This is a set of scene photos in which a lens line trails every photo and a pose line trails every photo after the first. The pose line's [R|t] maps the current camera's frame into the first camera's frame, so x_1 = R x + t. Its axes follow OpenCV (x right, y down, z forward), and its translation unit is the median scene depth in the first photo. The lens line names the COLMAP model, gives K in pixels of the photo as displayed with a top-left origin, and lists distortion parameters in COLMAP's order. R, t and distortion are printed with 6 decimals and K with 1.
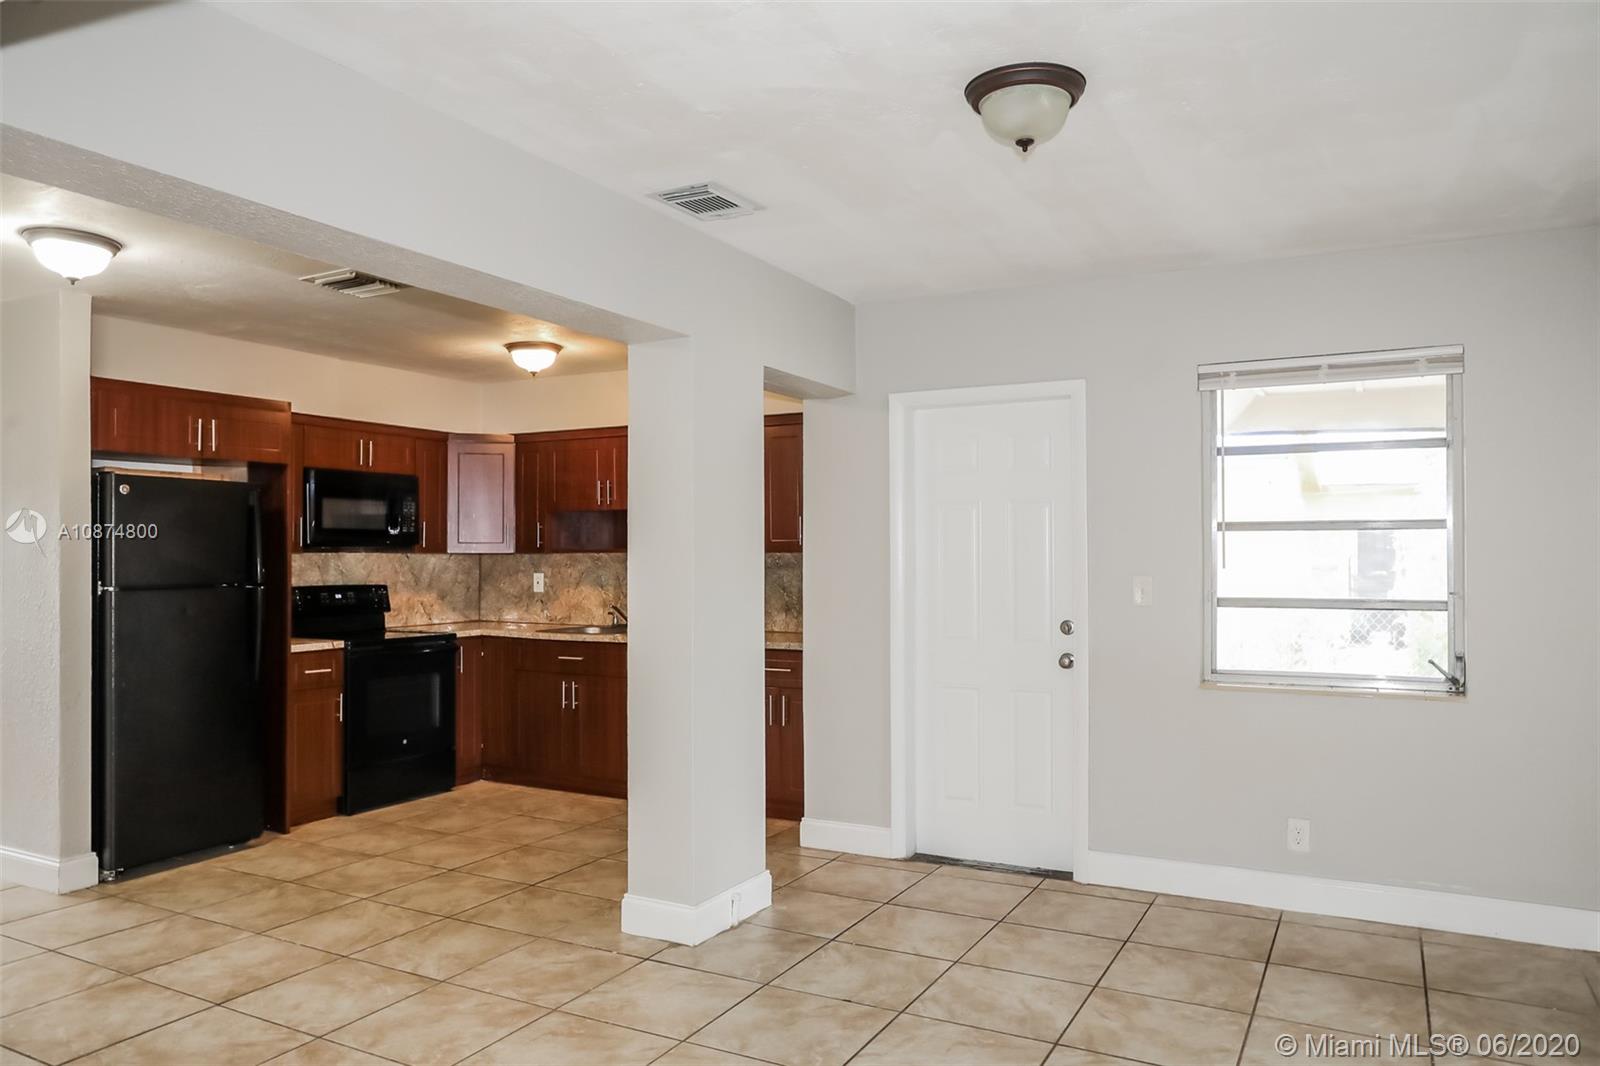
lens RADIAL K [[1063.4, 0, 800.0], [0, 1063.4, 533.0], [0, 0, 1]] dist [0.053317, 0.000145]
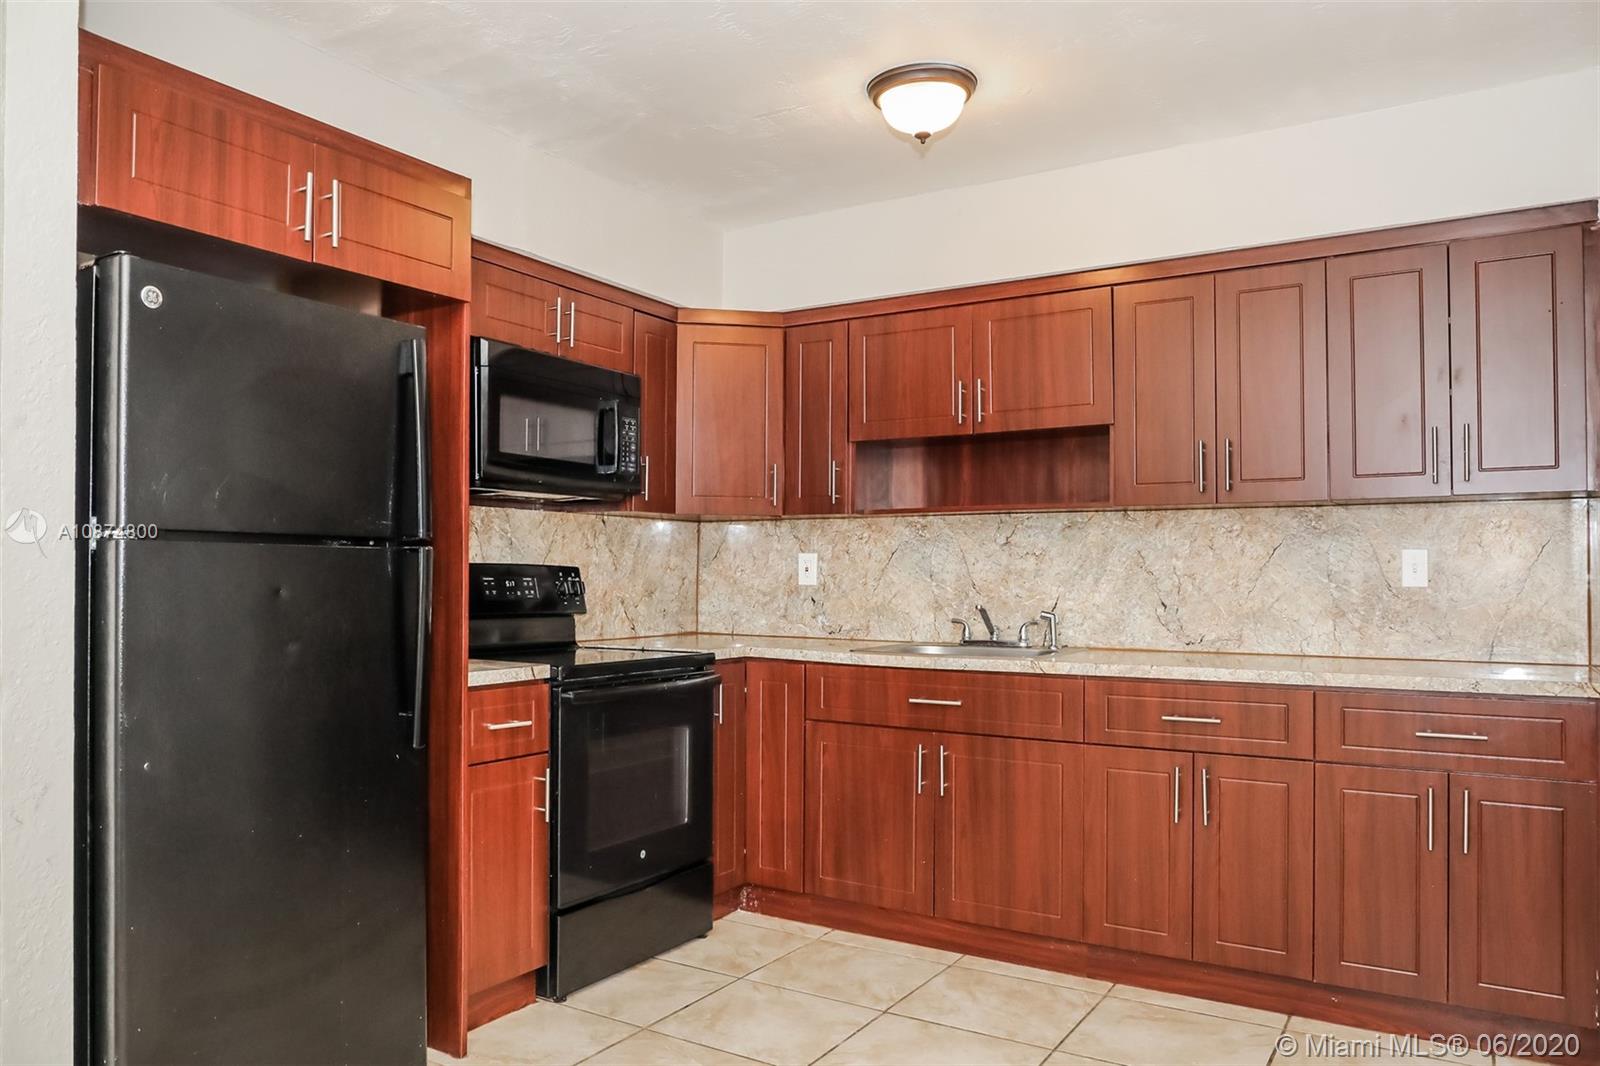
lens RADIAL K [[1142.7, 0, 800.0], [0, 1142.7, 533.0], [0, 0, 1]] dist [-0.004349, -0.001680]
pose [[0.999248, 0.003493, -0.038614, -0.254167], [-0.004040, 0.999892, -0.014115, 0.039987], [0.038561, 0.014260, 0.999154, 0.409062]]
